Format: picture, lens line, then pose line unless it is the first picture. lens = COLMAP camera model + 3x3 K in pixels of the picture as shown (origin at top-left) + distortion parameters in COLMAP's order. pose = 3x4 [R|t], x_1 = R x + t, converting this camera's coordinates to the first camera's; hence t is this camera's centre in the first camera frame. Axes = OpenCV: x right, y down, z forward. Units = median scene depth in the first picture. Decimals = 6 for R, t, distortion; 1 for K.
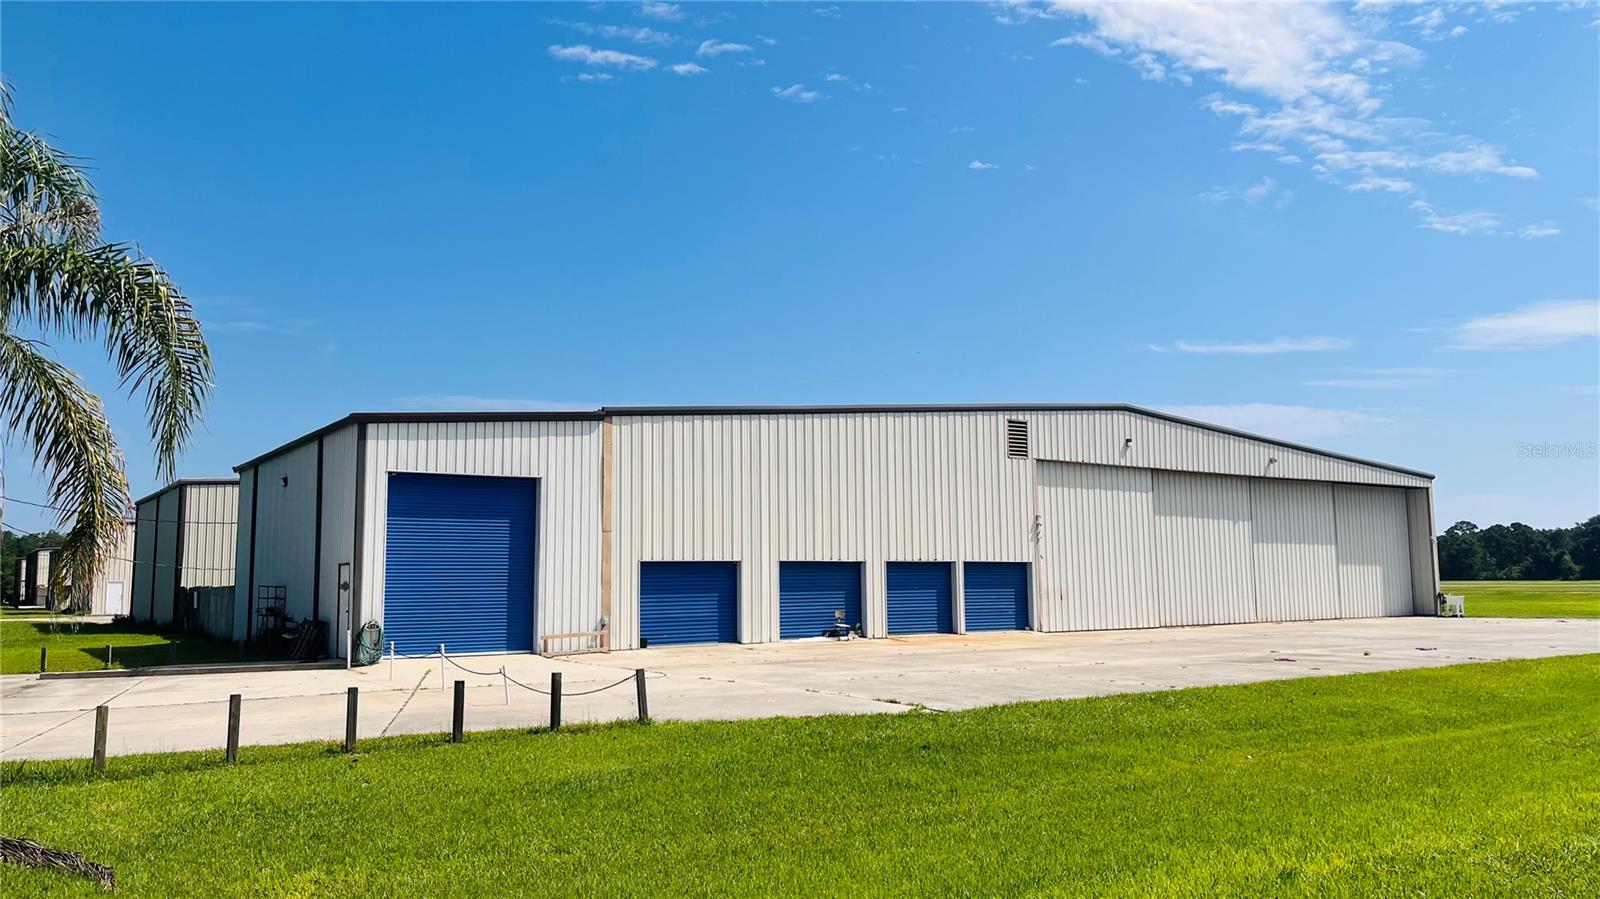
lens RADIAL K [[1267.0, 0, 800.0], [0, 1267.0, 449.5], [0, 0, 1]] dist [0.043983, -0.009285]
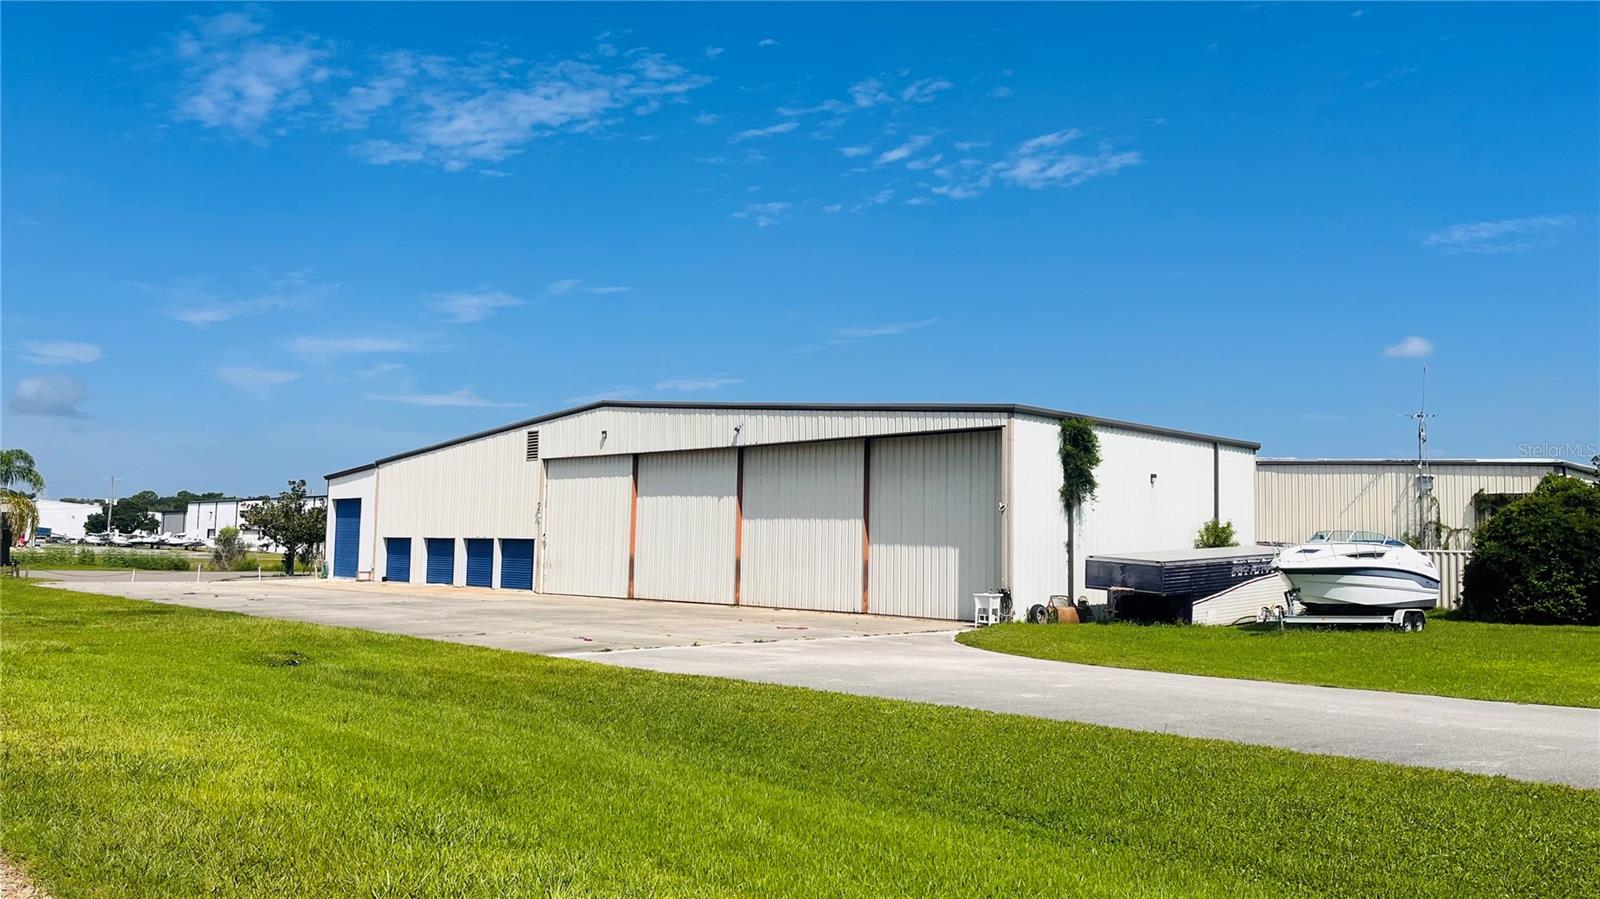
lens RADIAL K [[1267.0, 0, 800.0], [0, 1267.0, 449.5], [0, 0, 1]] dist [0.043983, -0.009285]
pose [[0.146890, -0.058275, -0.987435, 0.125922], [0.091674, 0.994769, -0.045070, 0.006714], [0.984895, -0.083902, 0.151464, 0.089735]]
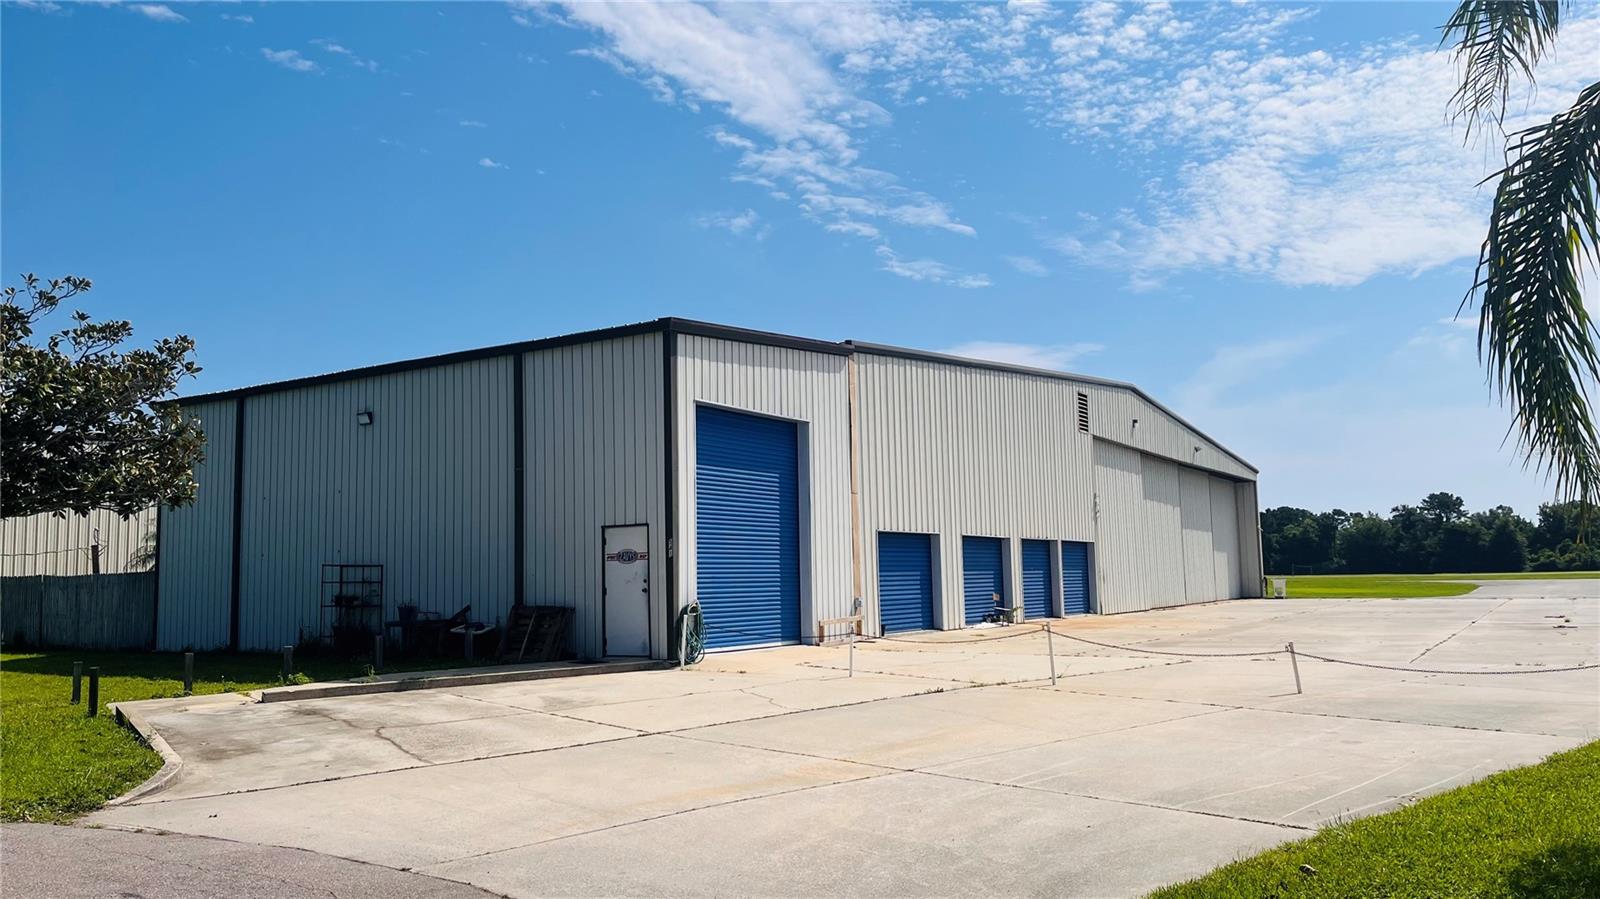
lens RADIAL K [[1267.6, 0, 800.0], [0, 1267.6, 449.5], [0, 0, 1]] dist [0.013431, -0.003036]
pose [[0.912351, 0.031707, 0.408180, -0.034113], [-0.027934, 0.999494, -0.015204, 0.003321], [-0.408455, 0.002469, 0.912775, 0.018447]]
